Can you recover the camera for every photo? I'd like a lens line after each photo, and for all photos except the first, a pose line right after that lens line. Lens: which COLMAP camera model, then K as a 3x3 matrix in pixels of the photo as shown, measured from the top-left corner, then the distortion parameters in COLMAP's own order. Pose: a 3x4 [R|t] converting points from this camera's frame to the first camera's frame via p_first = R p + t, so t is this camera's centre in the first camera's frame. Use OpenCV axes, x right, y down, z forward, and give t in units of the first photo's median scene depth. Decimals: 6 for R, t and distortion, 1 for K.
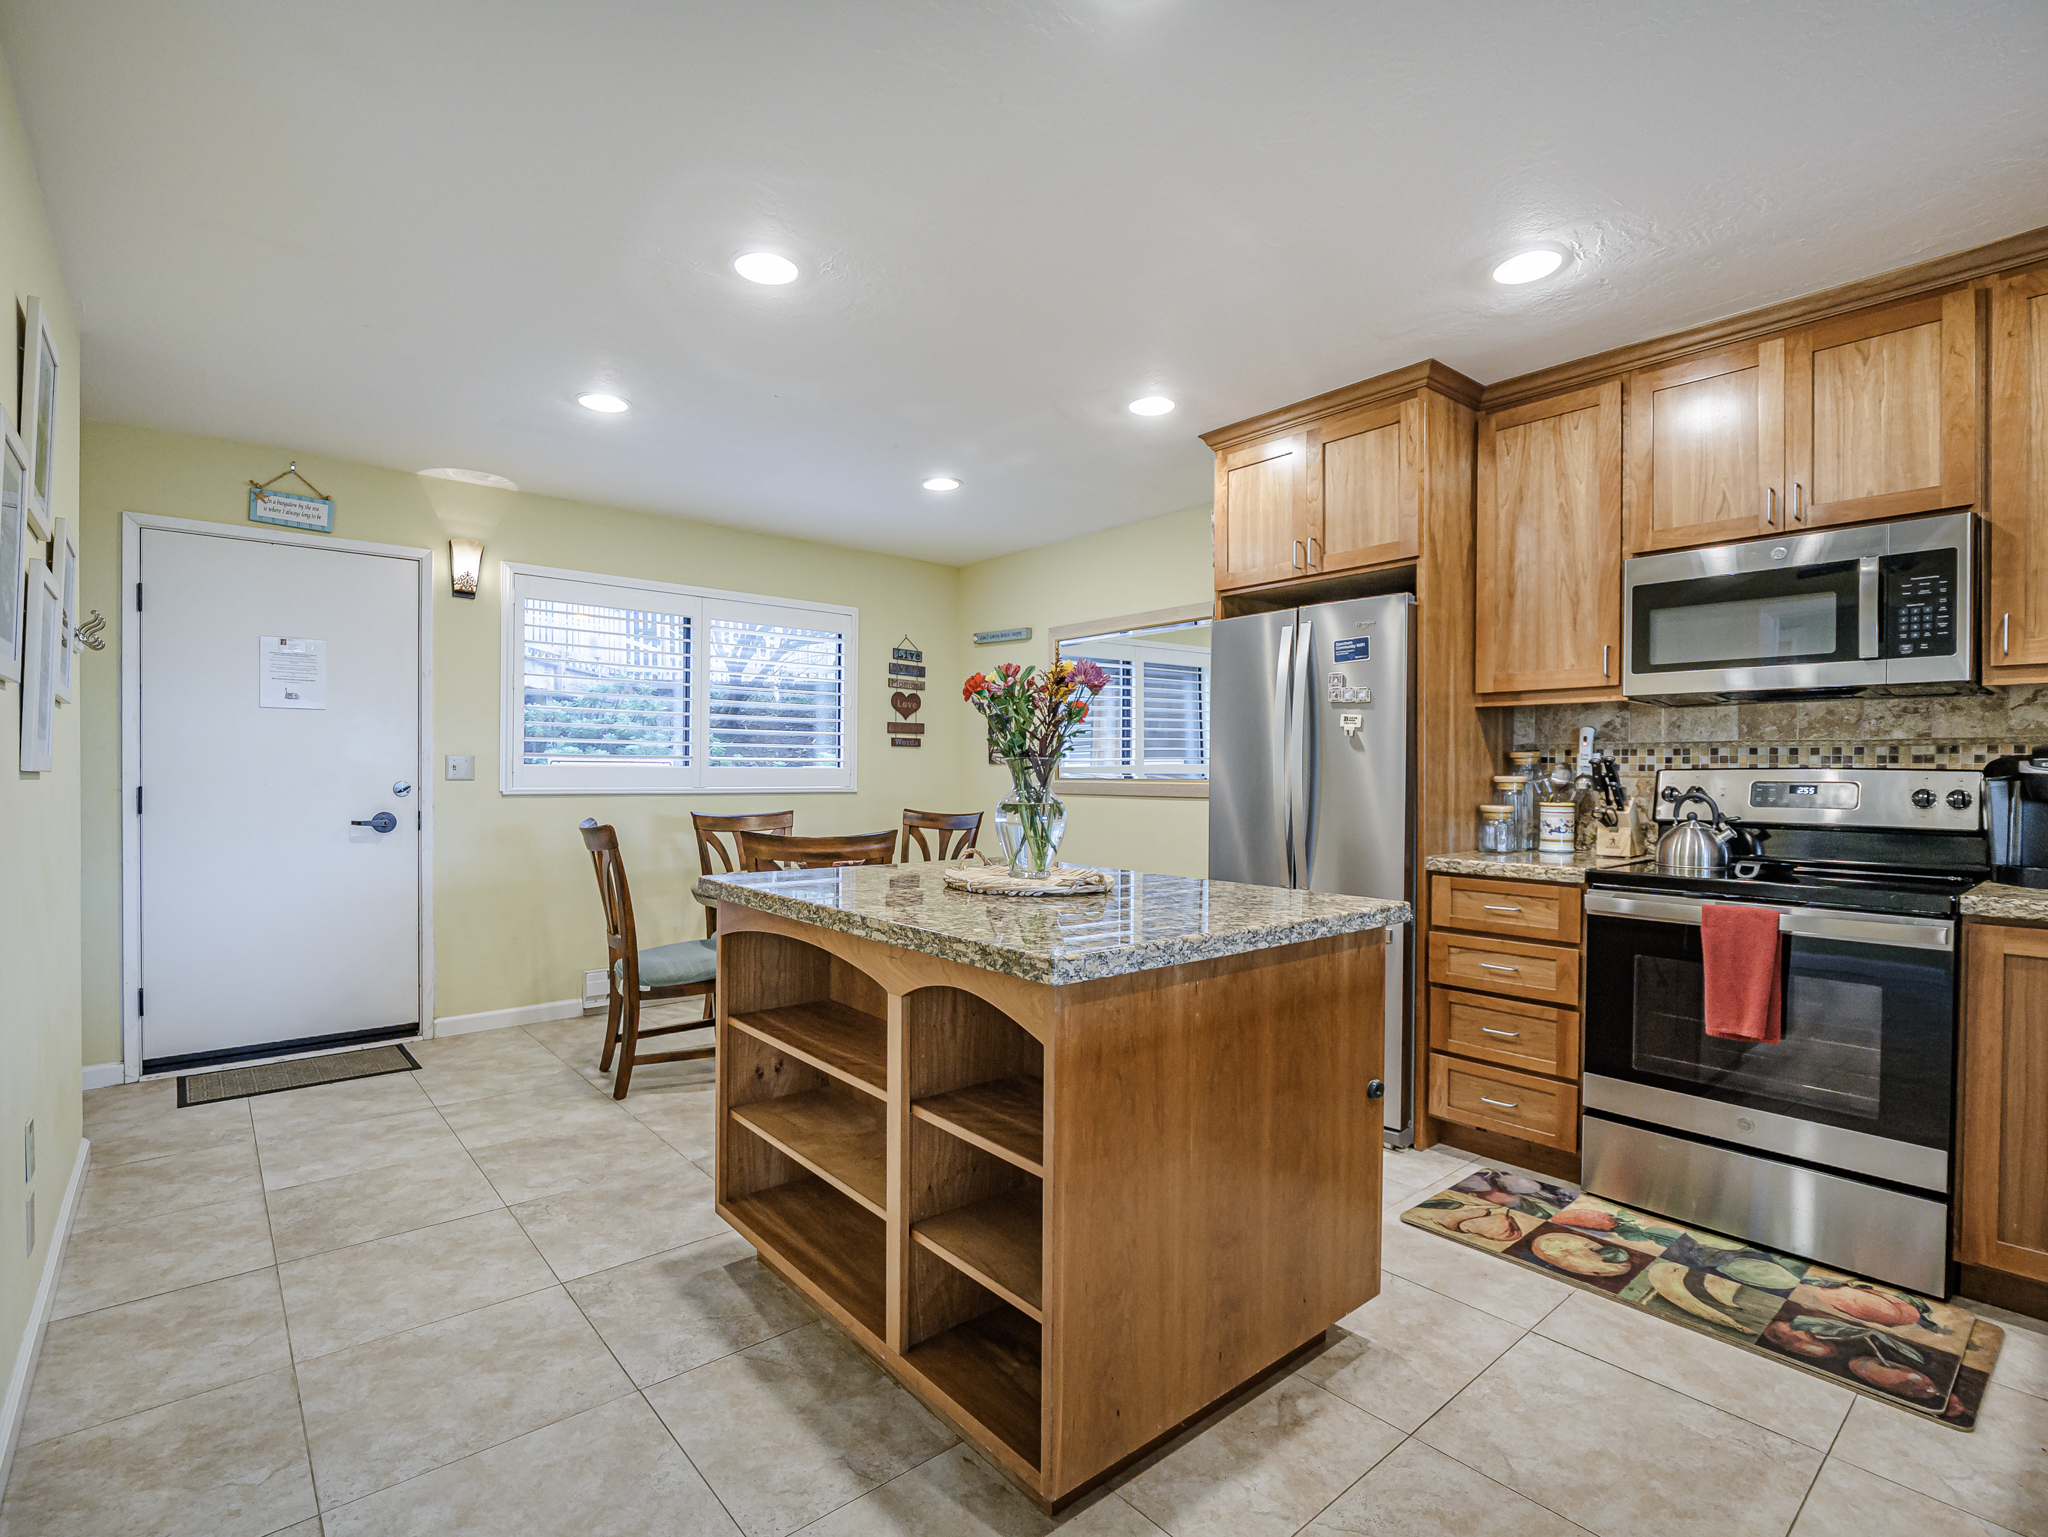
lens RADIAL K [[979.3, 0, 1020.6], [0, 979.3, 782.1], [0, 0, 1]] dist [-0.013658, -0.001494]
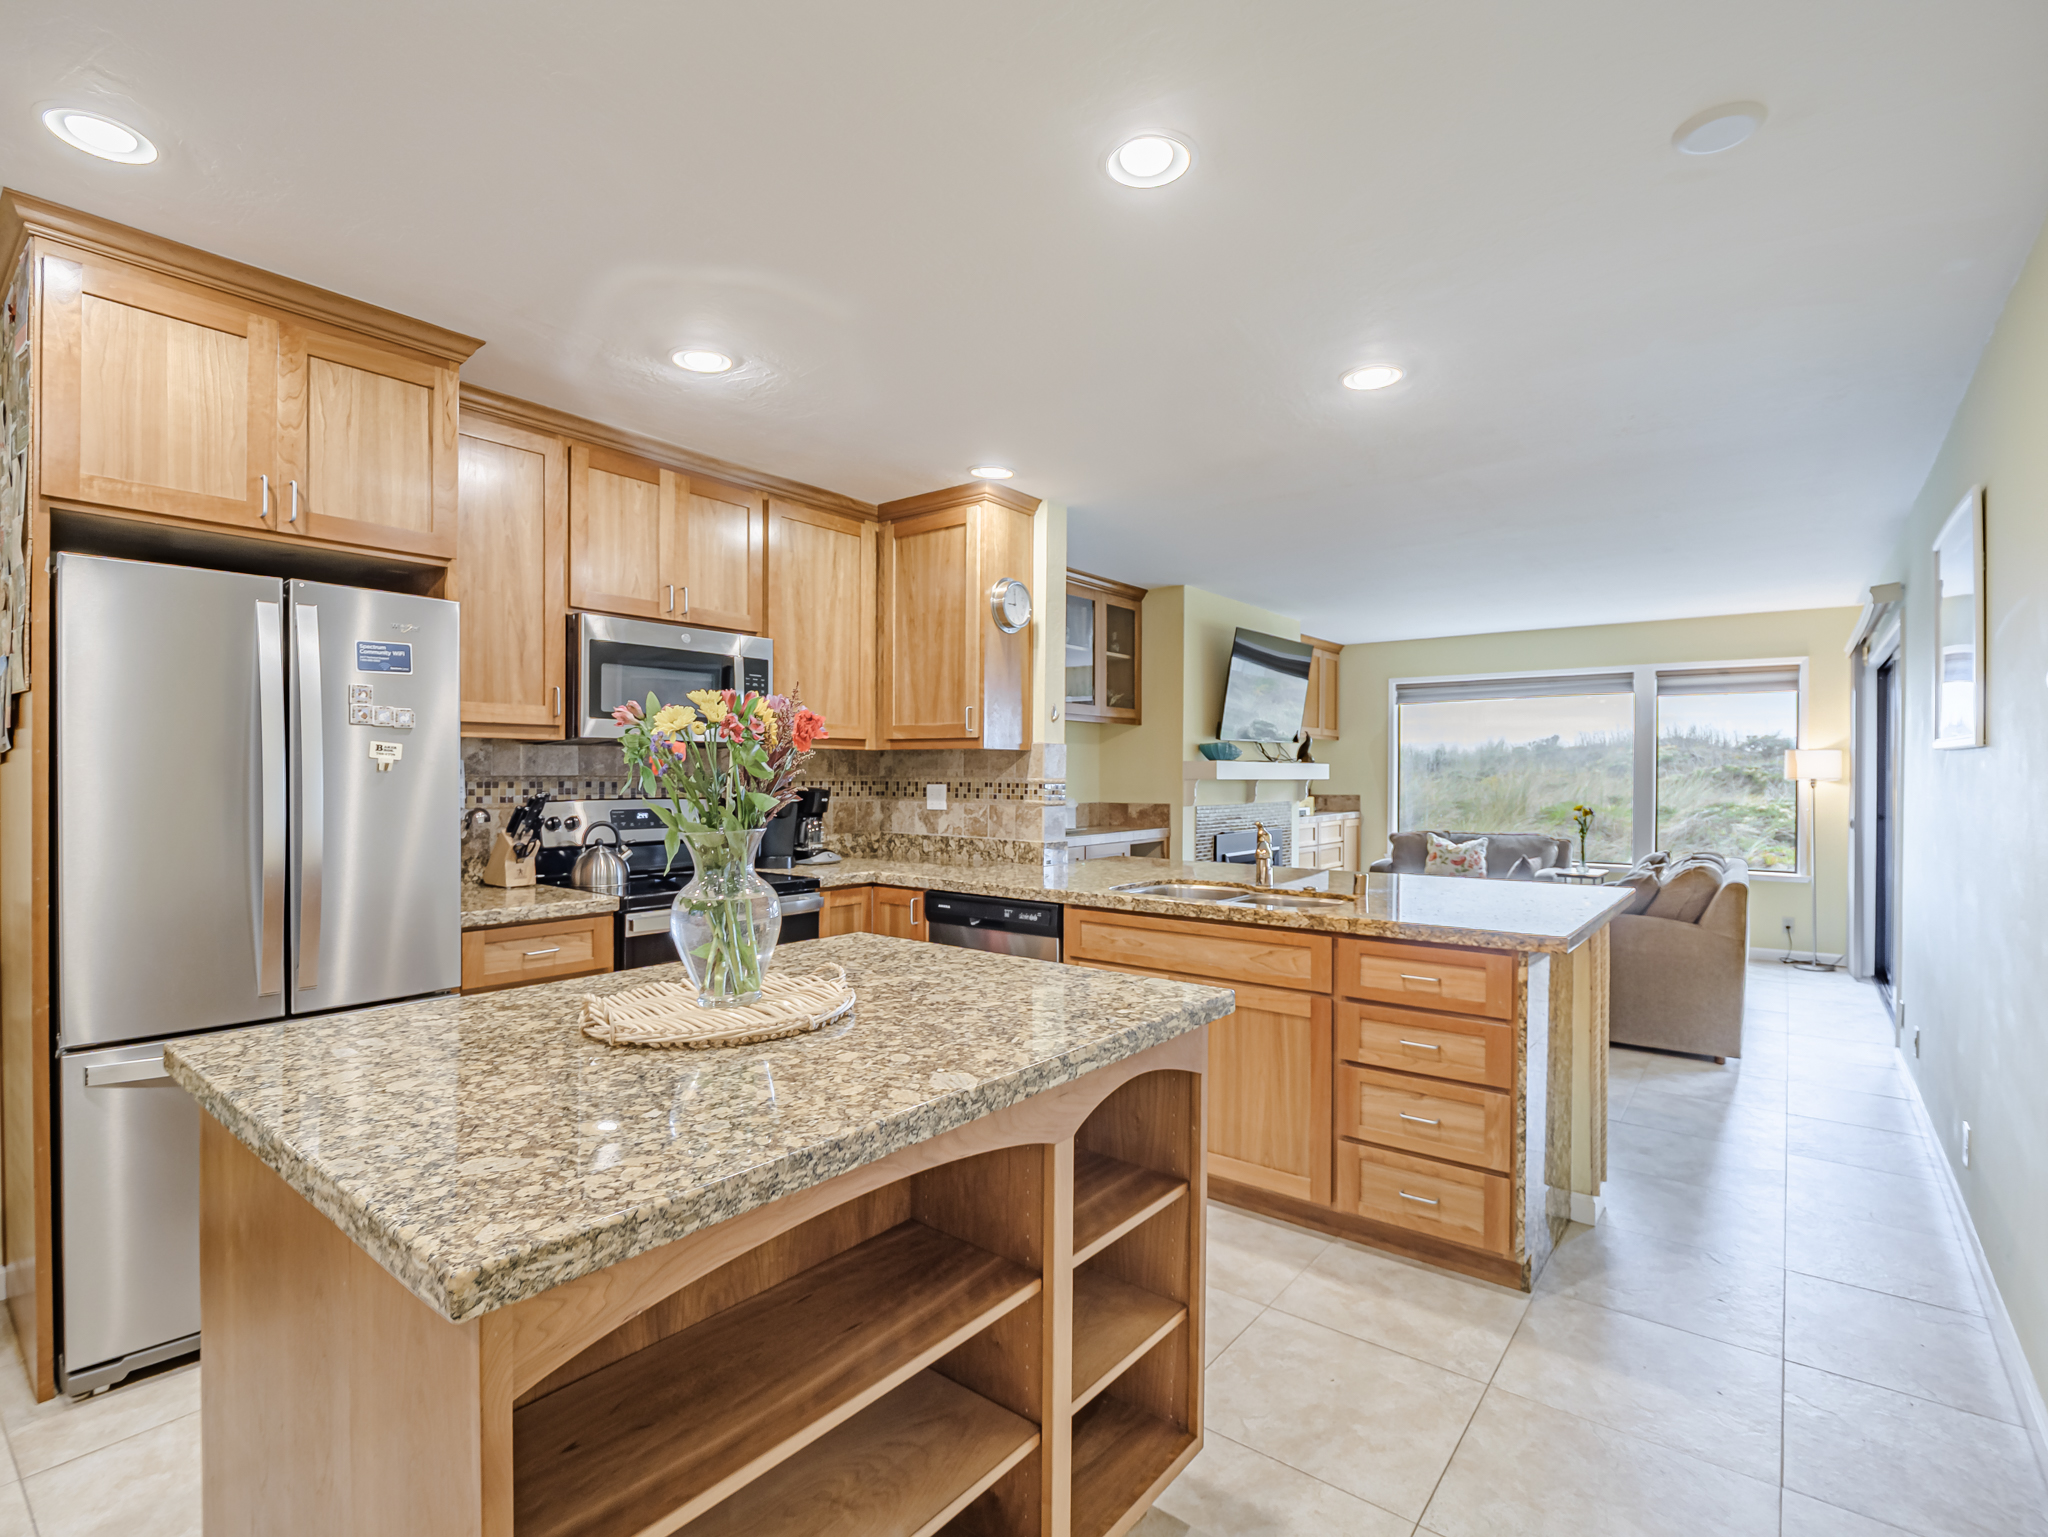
lens RADIAL K [[979.3, 0, 1014.7], [0, 979.3, 776.6], [0, 0, 1]] dist [-0.013658, -0.001494]
pose [[-0.189856, -0.009495, 0.981766, -0.496135], [0.004533, 0.999934, 0.010547, -0.047886], [-0.981802, 0.006453, -0.189800, 0.654146]]
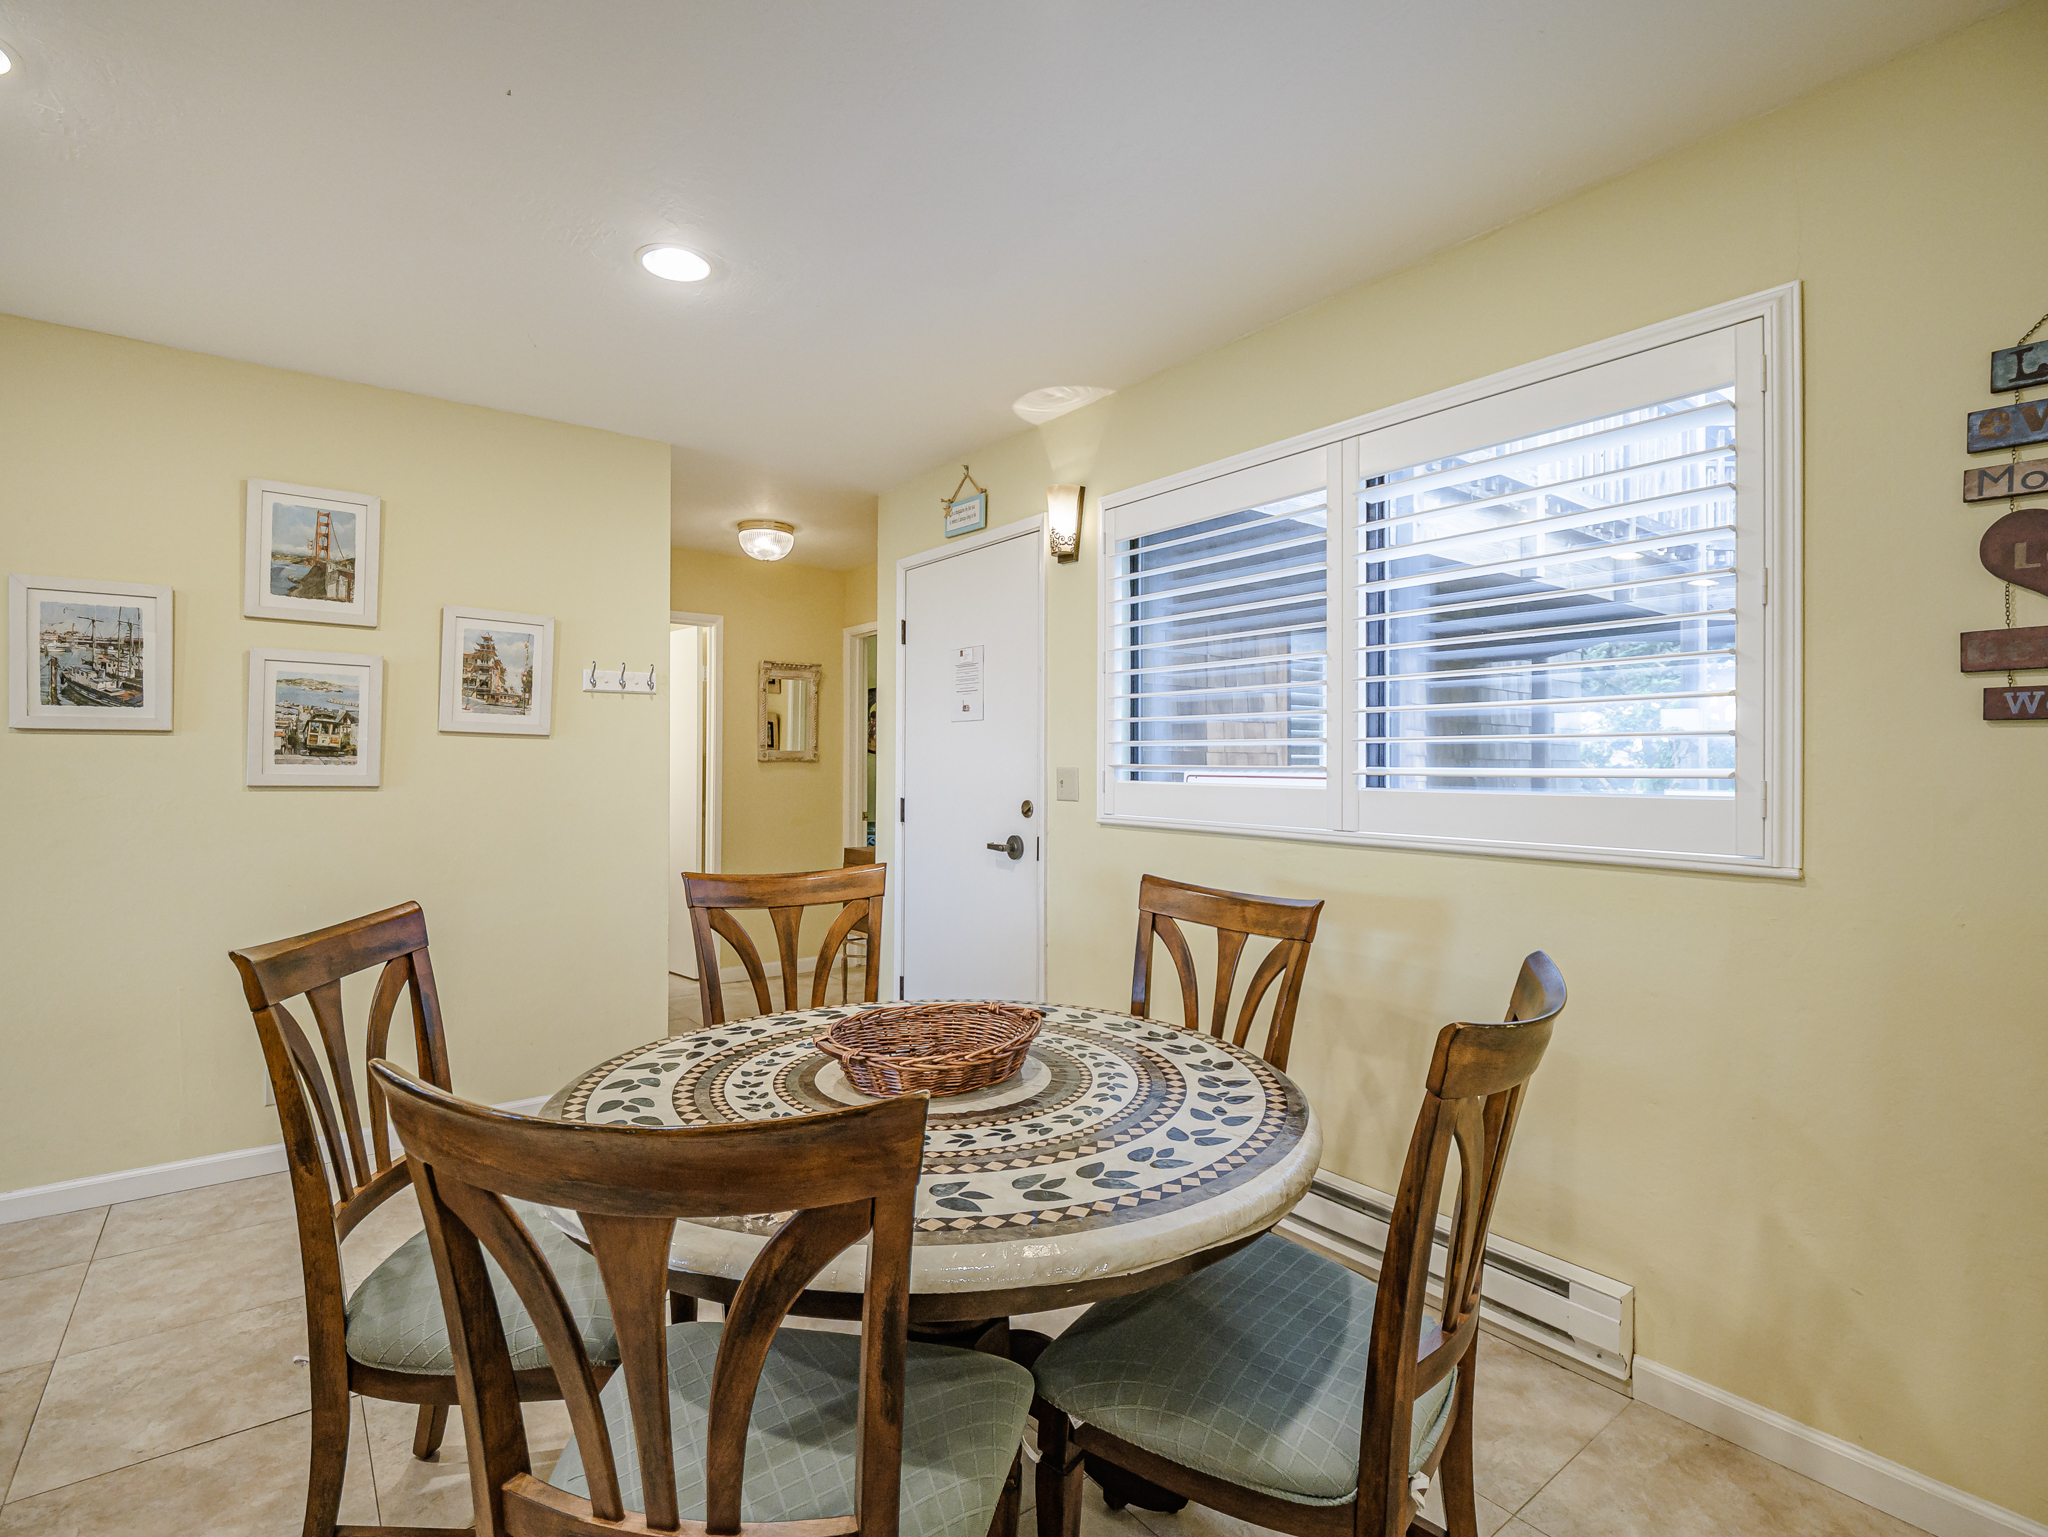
lens RADIAL K [[979.3, 0, 1008.5], [0, 979.3, 767.4], [0, 0, 1]] dist [-0.013658, -0.001494]
pose [[-0.049766, -0.004723, -0.998750, 0.265388], [-0.016491, 0.999856, -0.003907, -0.032995], [0.998625, 0.016276, -0.049837, 1.344543]]
